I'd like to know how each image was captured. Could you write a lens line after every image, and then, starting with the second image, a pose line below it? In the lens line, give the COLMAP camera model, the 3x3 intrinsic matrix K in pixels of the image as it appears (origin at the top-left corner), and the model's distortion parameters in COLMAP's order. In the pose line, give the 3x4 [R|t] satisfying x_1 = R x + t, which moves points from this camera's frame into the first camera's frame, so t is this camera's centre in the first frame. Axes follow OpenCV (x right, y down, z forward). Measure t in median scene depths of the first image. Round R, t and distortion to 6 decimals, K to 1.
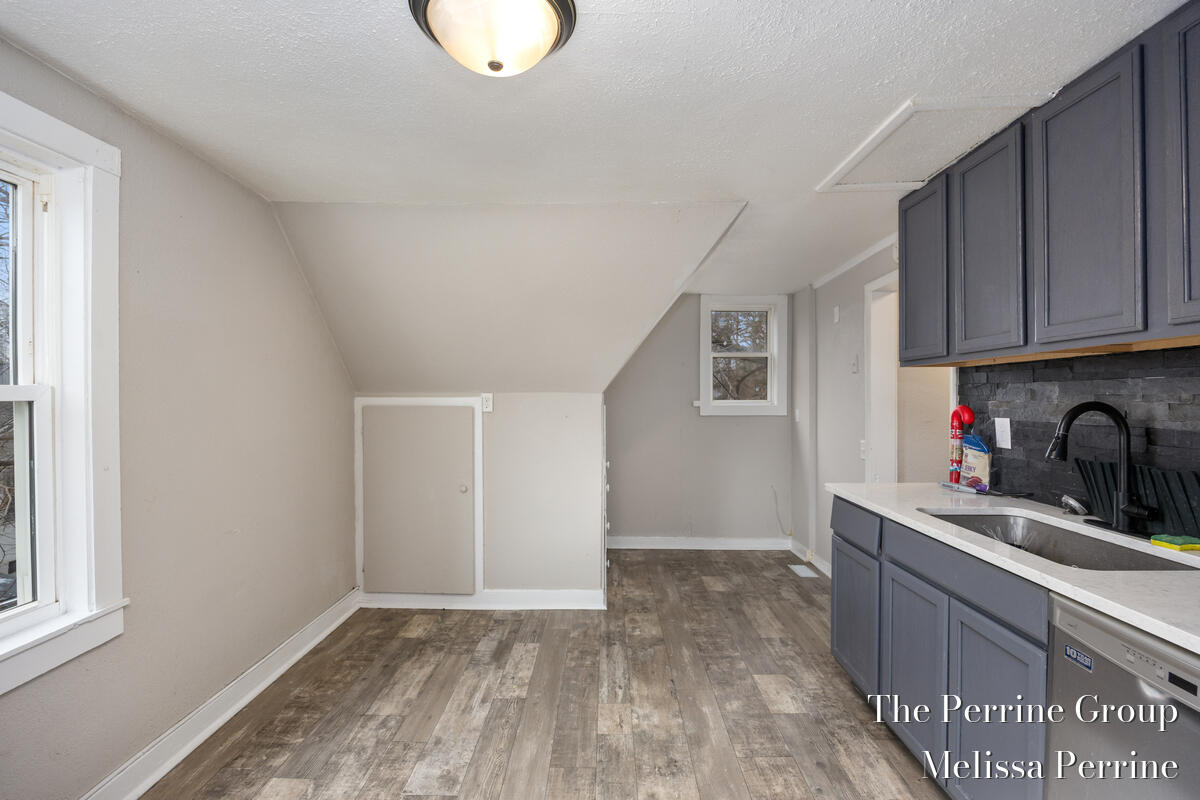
lens RADIAL K [[554.0, 0, 603.1], [0, 554.0, 396.2], [0, 0, 1]] dist [-0.001530, -0.000088]
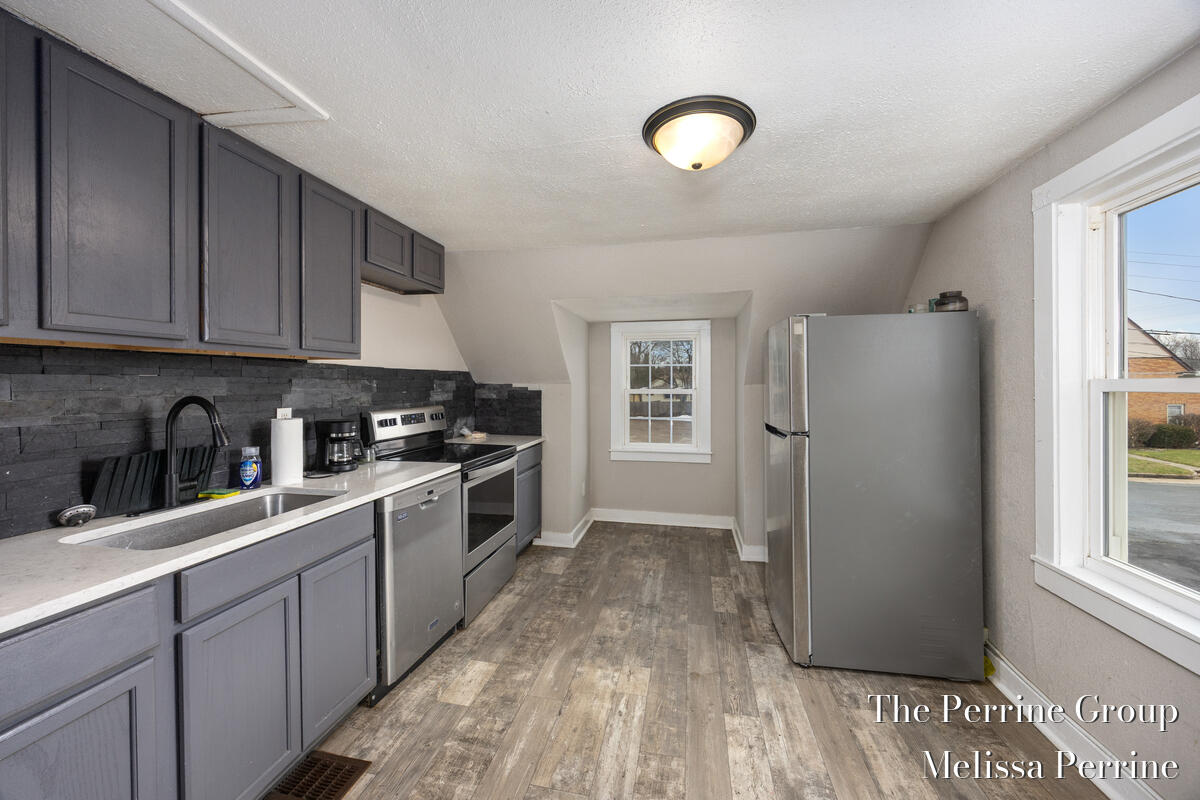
lens RADIAL K [[467.1, 0, 613.0], [0, 467.1, 394.6], [0, 0, 1]] dist [0.001910, 0.000068]
pose [[-0.987601, 0.003345, 0.156946, -0.079661], [0.004933, 0.999940, 0.009732, 0.000729], [-0.156904, 0.010385, -0.987559, 1.779083]]
